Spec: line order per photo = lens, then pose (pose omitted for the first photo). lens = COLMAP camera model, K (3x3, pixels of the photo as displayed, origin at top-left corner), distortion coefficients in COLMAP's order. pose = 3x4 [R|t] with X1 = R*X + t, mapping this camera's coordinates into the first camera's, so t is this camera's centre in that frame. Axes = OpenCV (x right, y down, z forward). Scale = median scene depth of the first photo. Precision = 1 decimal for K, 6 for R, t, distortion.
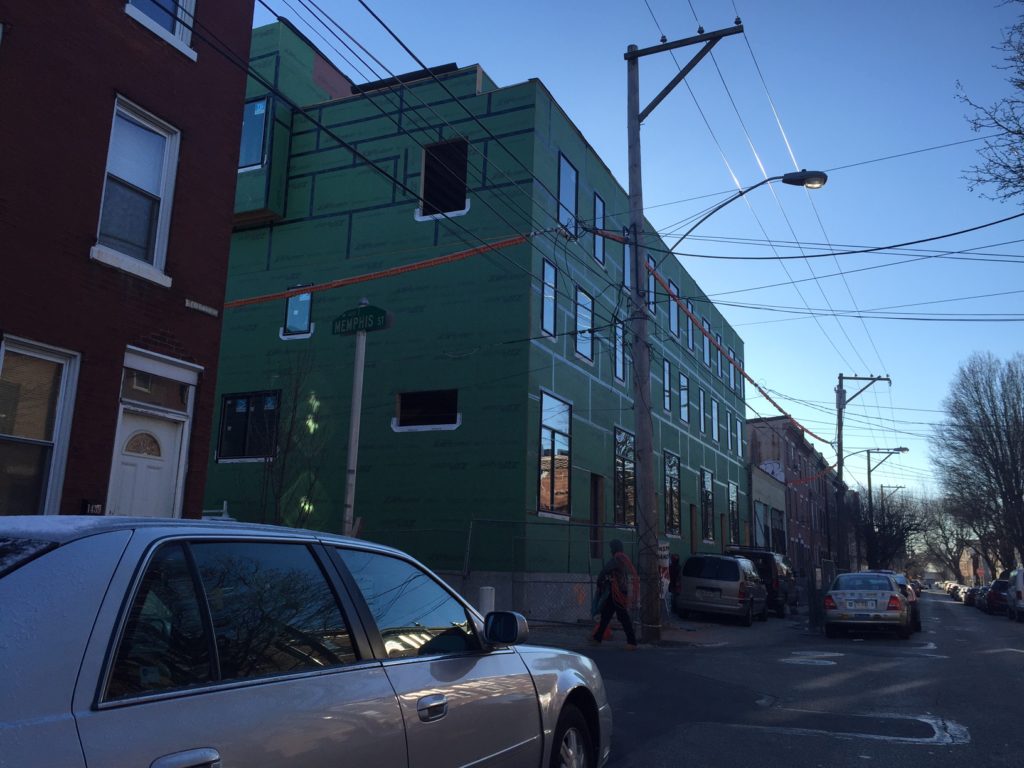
lens RADIAL K [[893.8, 0, 512.3], [0, 893.8, 374.3], [0, 0, 1]] dist [0.098529, -0.070638]
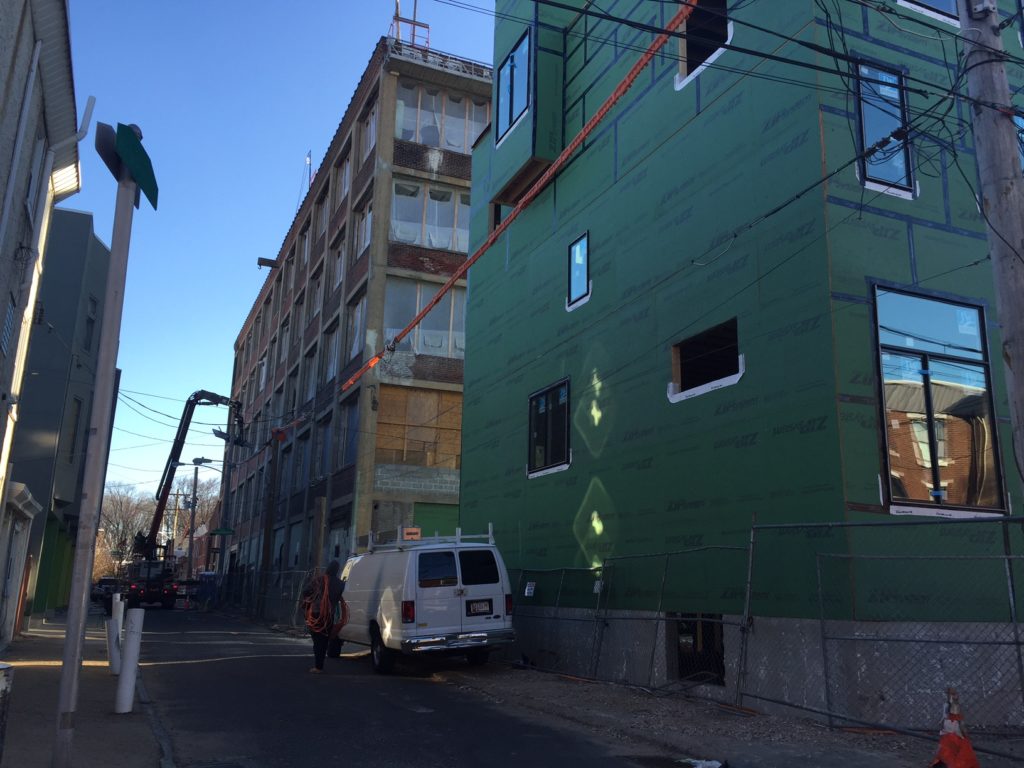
lens RADIAL K [[893.8, 0, 496.4], [0, 893.8, 369.8], [0, 0, 1]] dist [0.098529, -0.070638]
pose [[0.764665, -0.170883, -0.621358, 0.176236], [0.135055, 0.985284, -0.104765, 0.087533], [0.630117, -0.003807, 0.776491, 0.385938]]
